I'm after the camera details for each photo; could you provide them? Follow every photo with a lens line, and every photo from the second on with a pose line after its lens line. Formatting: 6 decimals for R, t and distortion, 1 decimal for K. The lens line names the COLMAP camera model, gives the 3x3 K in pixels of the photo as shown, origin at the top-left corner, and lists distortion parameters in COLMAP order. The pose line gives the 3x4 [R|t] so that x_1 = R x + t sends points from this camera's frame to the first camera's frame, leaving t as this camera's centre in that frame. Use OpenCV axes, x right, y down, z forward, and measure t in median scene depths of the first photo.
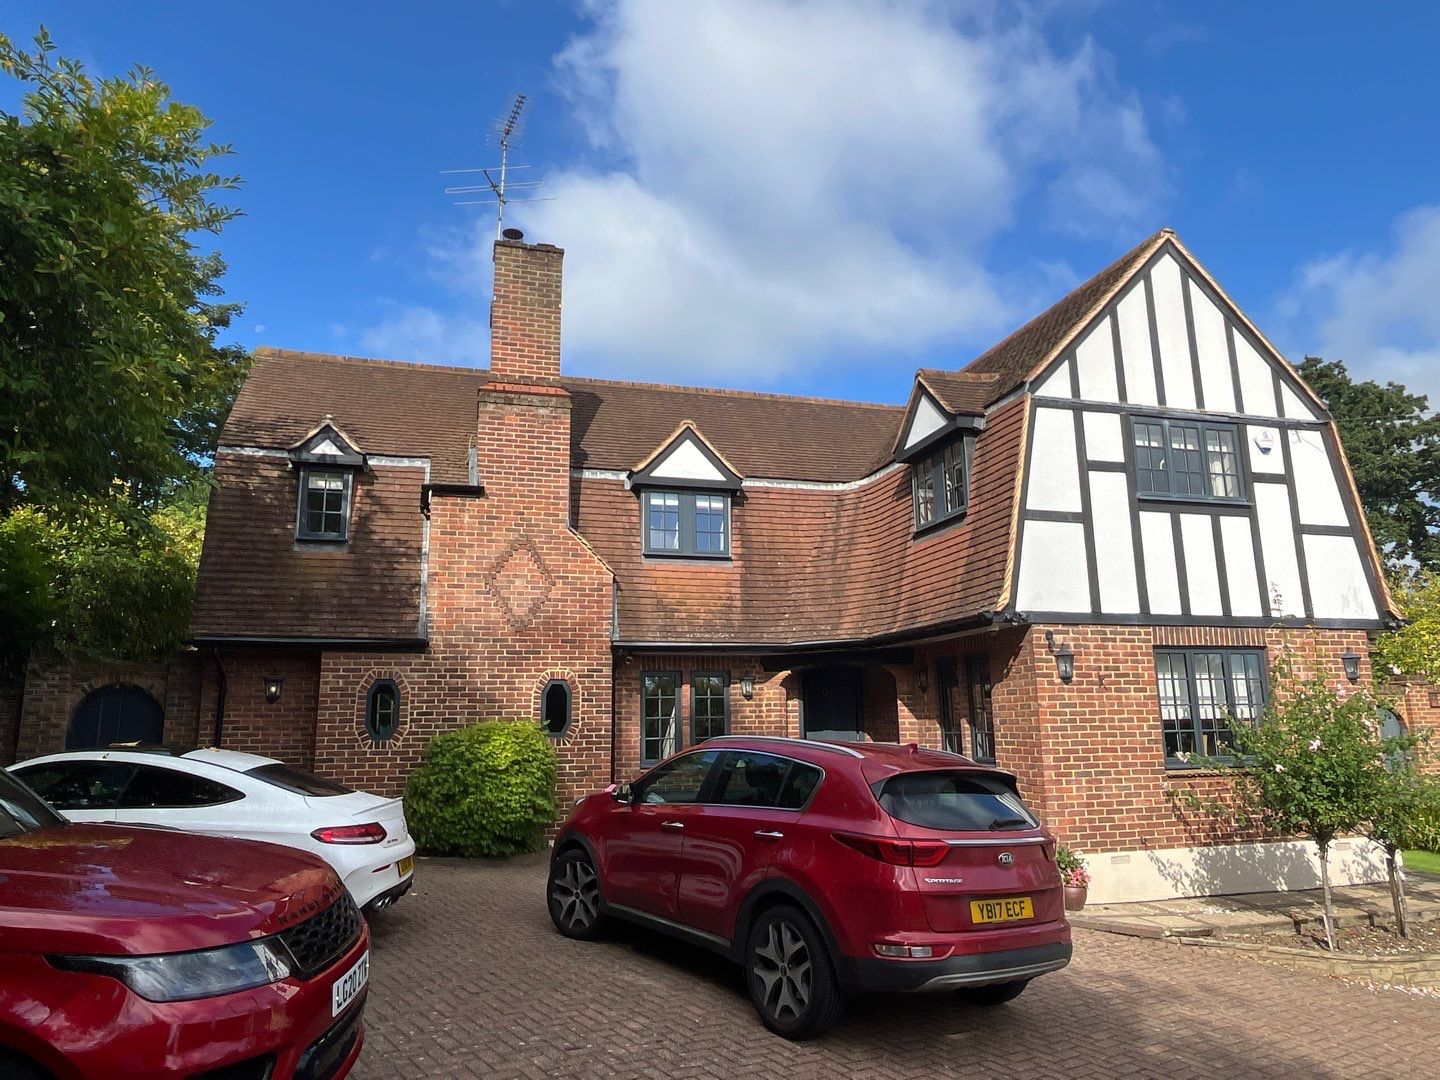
lens RADIAL K [[924.6, 0, 722.3], [0, 924.6, 532.5], [0, 0, 1]] dist [0.015740, -0.002435]
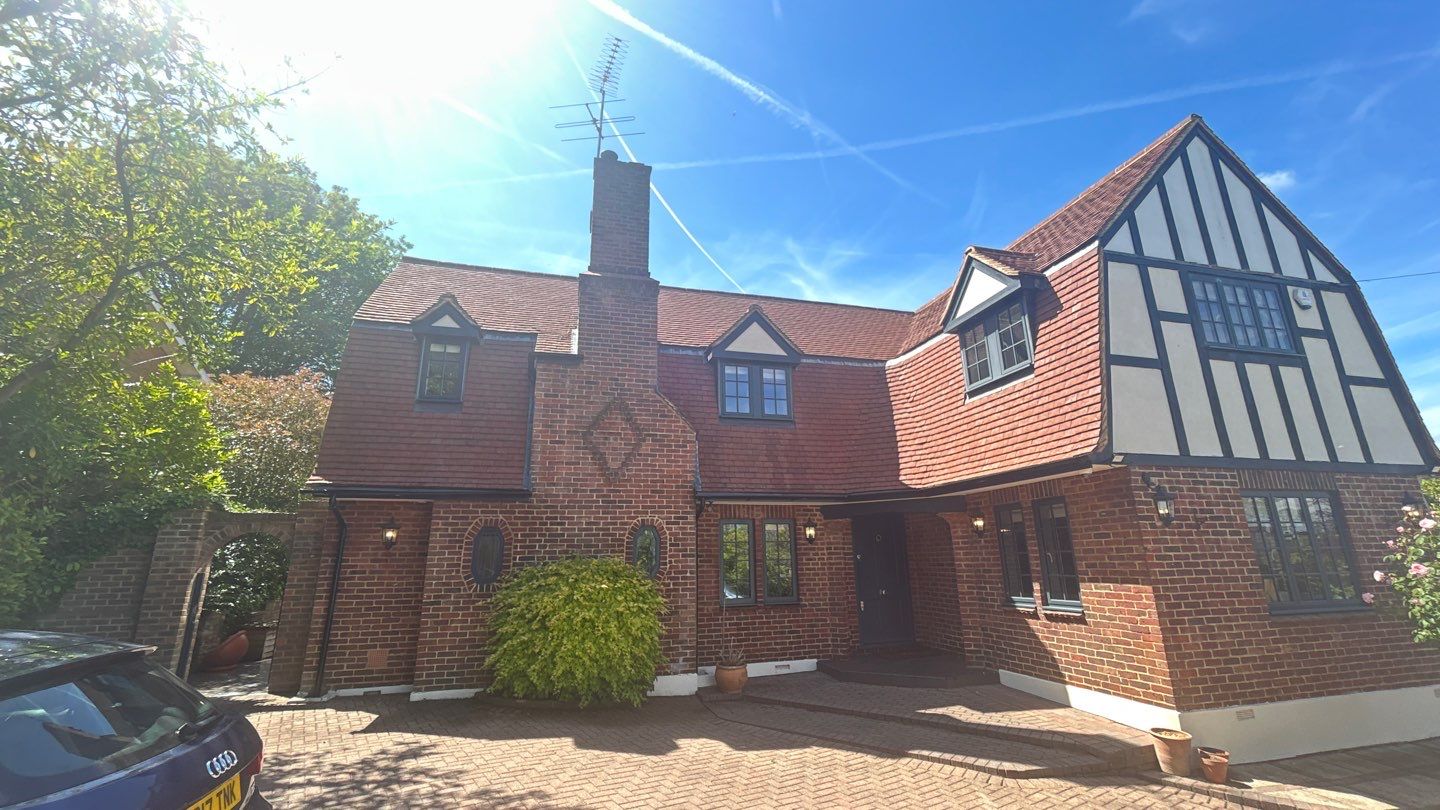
lens RADIAL K [[573.8, 0, 726.5], [0, 573.8, 403.5], [0, 0, 1]] dist [0.015974, -0.001194]
pose [[0.999847, -0.008114, -0.015506, -0.077082], [0.007124, 0.997997, -0.062864, 0.060622], [0.015985, 0.062744, 0.997902, 0.329332]]
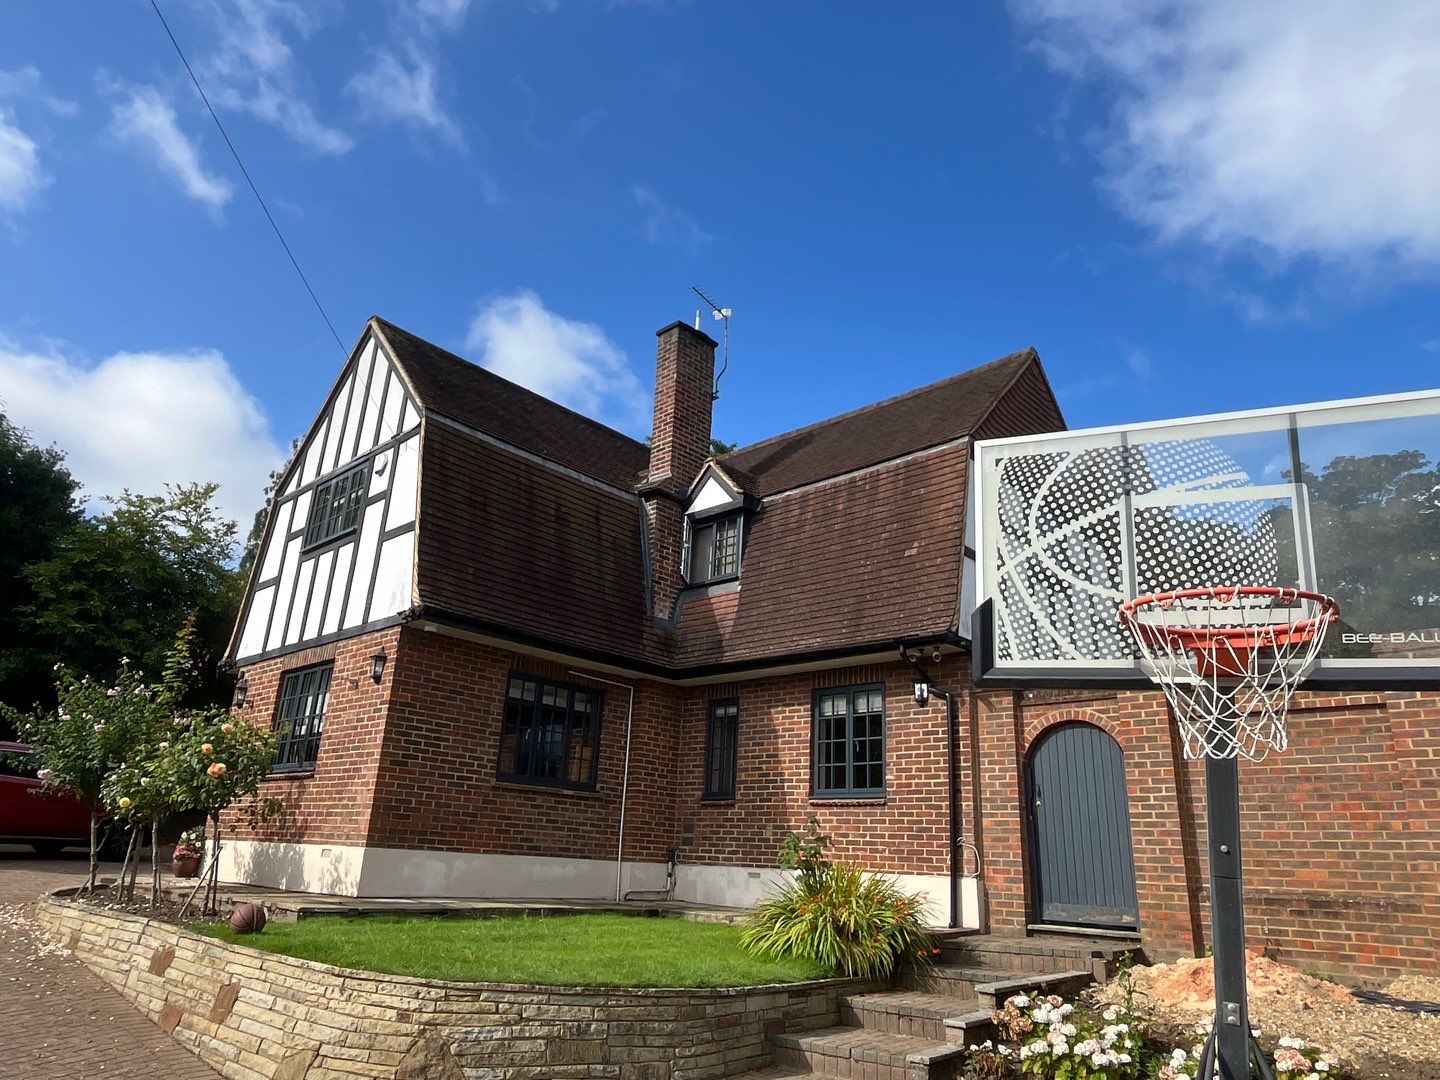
lens RADIAL K [[924.6, 0, 722.6], [0, 924.6, 541.1], [0, 0, 1]] dist [0.015740, -0.002435]
pose [[0.504440, -0.248385, -0.826949, 1.652152], [0.117657, 0.968571, -0.219152, 0.266192], [0.855393, 0.013253, 0.517810, 0.801249]]
